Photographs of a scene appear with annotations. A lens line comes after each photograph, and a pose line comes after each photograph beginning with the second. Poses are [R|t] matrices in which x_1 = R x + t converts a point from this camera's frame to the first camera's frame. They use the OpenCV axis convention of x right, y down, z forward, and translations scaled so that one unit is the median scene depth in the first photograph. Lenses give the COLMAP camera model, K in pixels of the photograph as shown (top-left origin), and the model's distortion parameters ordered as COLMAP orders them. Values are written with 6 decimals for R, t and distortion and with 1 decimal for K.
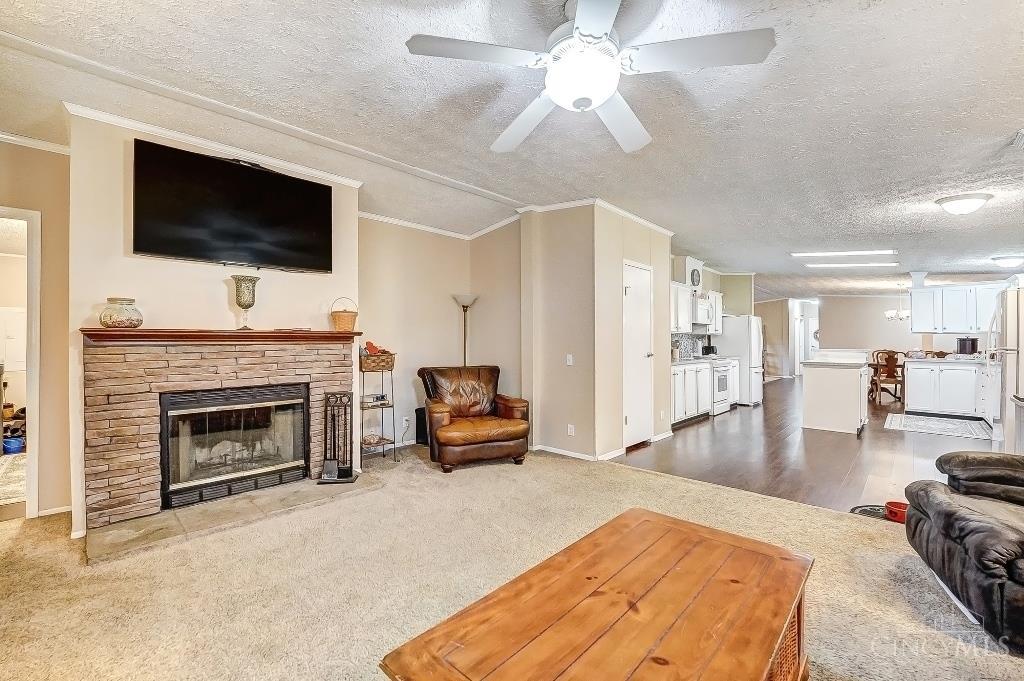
lens RADIAL K [[418.8, 0, 512.0], [0, 418.8, 340.5], [0, 0, 1]] dist [0.000080, -0.000025]
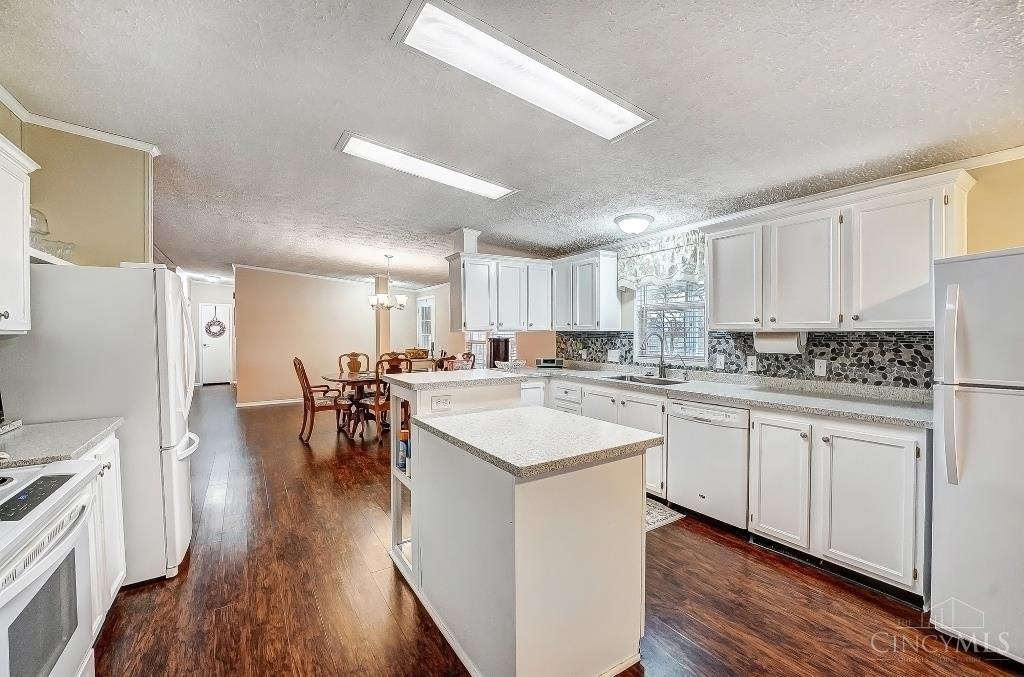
lens RADIAL K [[428.6, 0, 512.0], [0, 428.6, 338.5], [0, 0, 1]] dist [-0.001000, -0.000085]
pose [[0.219558, -0.008307, 0.975564, 0.385238], [0.000118, 0.999964, 0.008488, -0.009183], [-0.975599, -0.001749, 0.219551, 0.802018]]
